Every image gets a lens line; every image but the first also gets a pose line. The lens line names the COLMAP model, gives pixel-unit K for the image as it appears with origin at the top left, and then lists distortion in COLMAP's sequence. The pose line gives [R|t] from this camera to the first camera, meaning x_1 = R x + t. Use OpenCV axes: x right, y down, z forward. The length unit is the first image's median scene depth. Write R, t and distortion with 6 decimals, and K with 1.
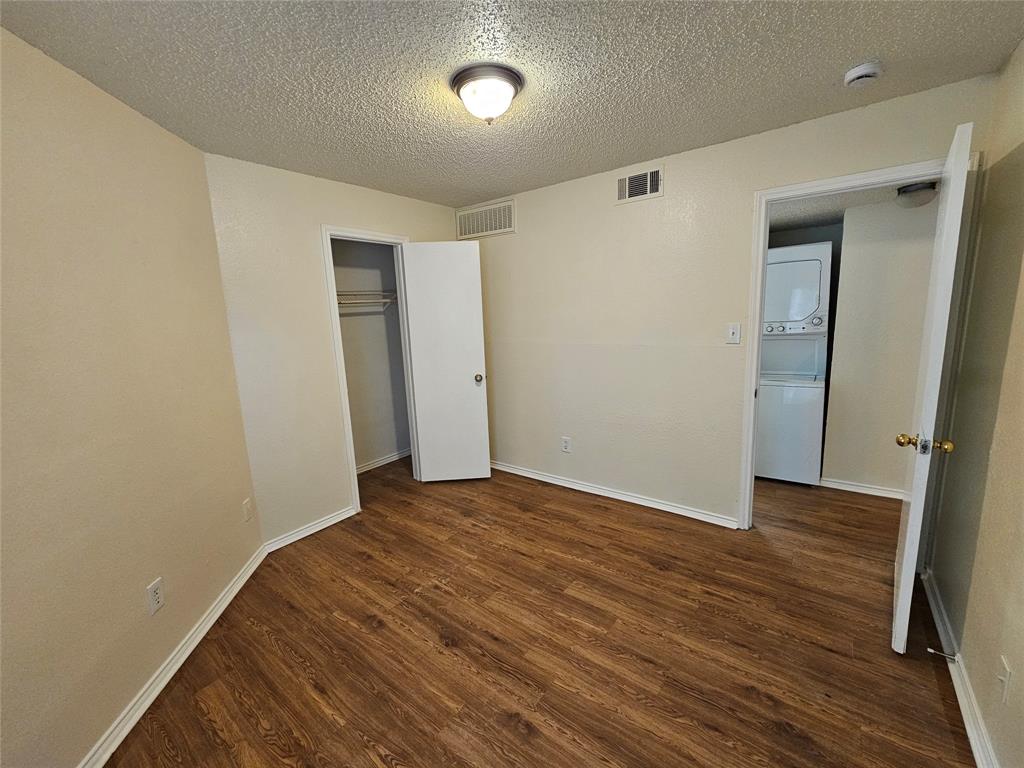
lens RADIAL K [[420.0, 0, 516.6], [0, 420.0, 381.5], [0, 0, 1]] dist [-0.000406, 0.000292]
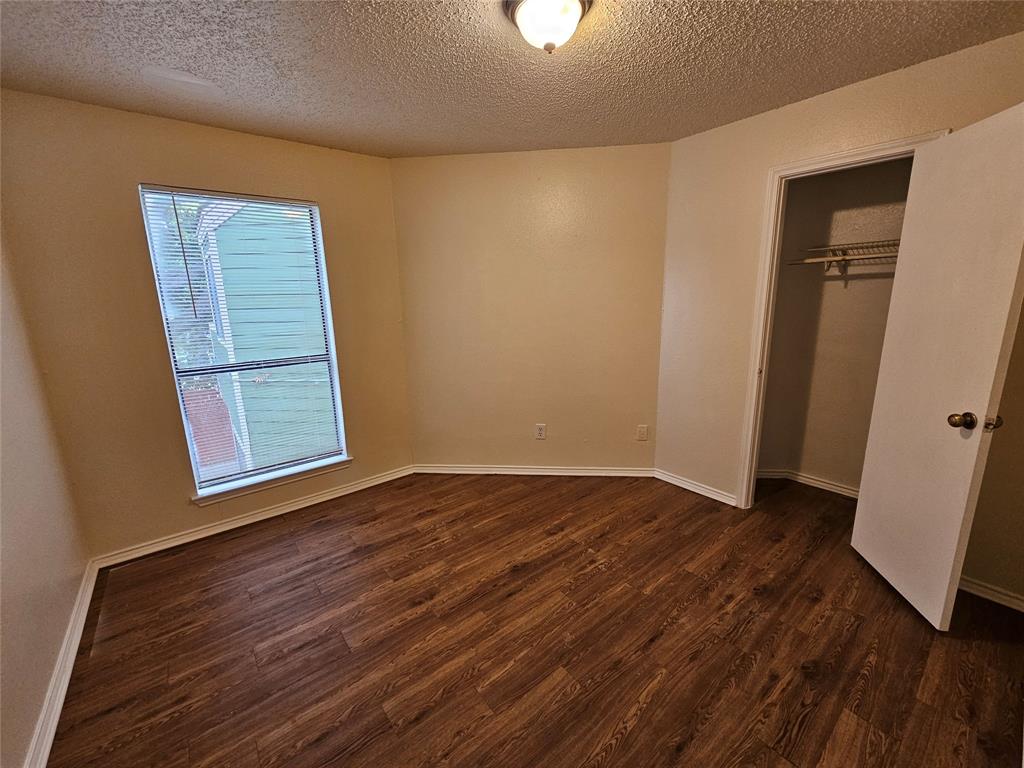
lens RADIAL K [[420.0, 0, 516.6], [0, 420.0, 381.5], [0, 0, 1]] dist [-0.000406, 0.000292]
pose [[-0.237840, 0.247383, -0.939273, 0.743446], [-0.131959, 0.949827, 0.283577, -0.188951], [0.962299, 0.191392, -0.193263, 1.024965]]
